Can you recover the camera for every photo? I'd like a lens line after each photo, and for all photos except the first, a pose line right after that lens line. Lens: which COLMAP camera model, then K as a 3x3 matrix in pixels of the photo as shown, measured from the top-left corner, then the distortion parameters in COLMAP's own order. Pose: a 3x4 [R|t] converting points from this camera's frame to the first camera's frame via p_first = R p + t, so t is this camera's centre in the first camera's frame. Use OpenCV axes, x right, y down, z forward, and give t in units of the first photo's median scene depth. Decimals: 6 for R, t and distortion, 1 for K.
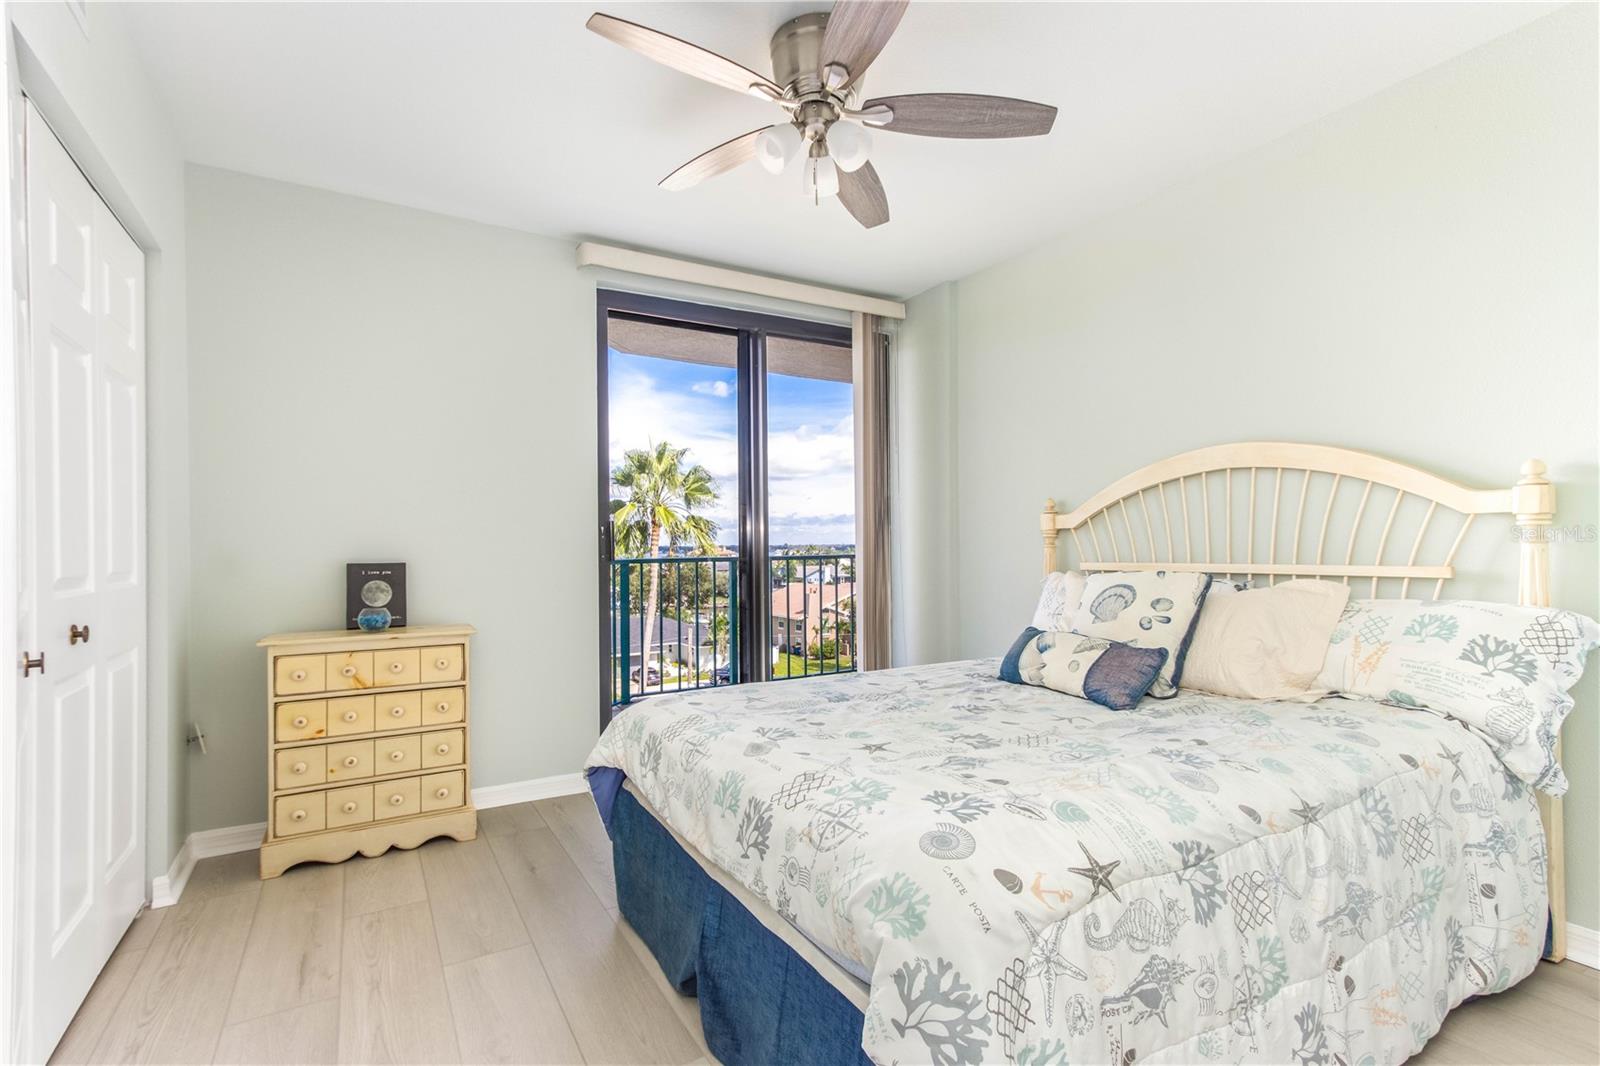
lens RADIAL K [[744.9, 0, 791.6], [0, 744.9, 541.6], [0, 0, 1]] dist [0.019356, -0.000055]
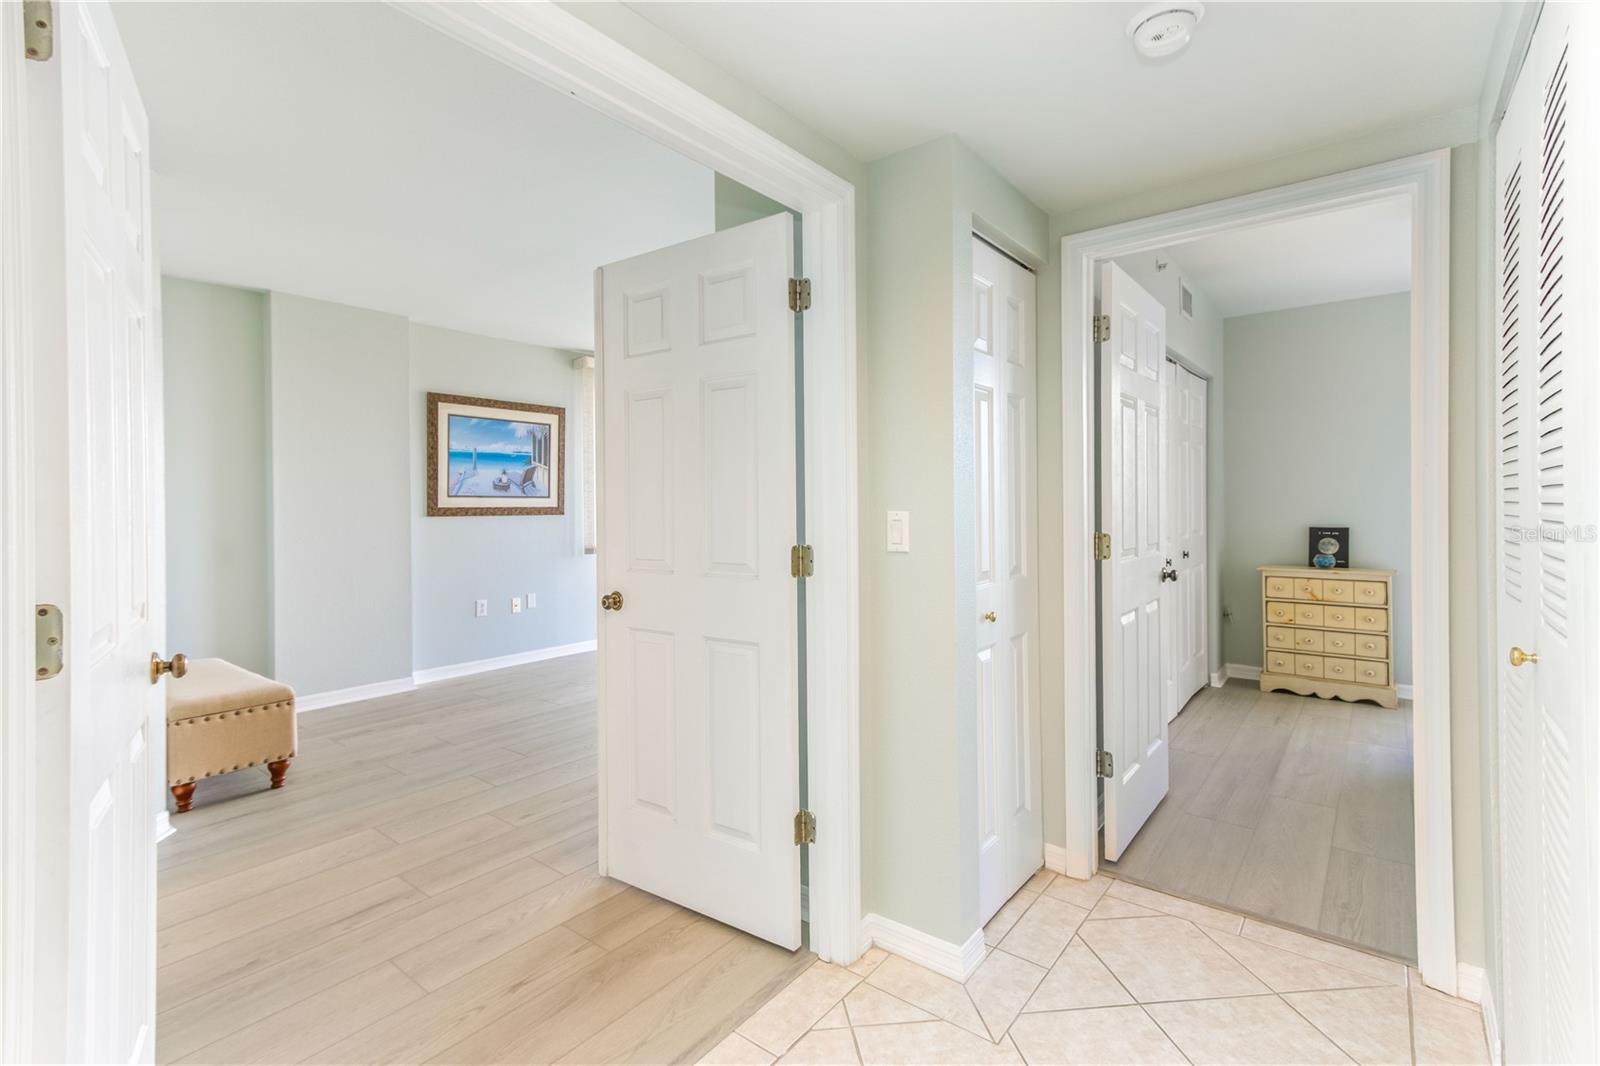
lens RADIAL K [[744.9, 0, 770.9], [0, 744.9, 507.3], [0, 0, 1]] dist [0.019356, -0.000055]
pose [[0.351483, 0.010610, -0.936134, 0.605252], [0.012423, 0.999795, 0.015996, -0.061430], [0.936112, -0.017252, 0.351279, -0.777705]]
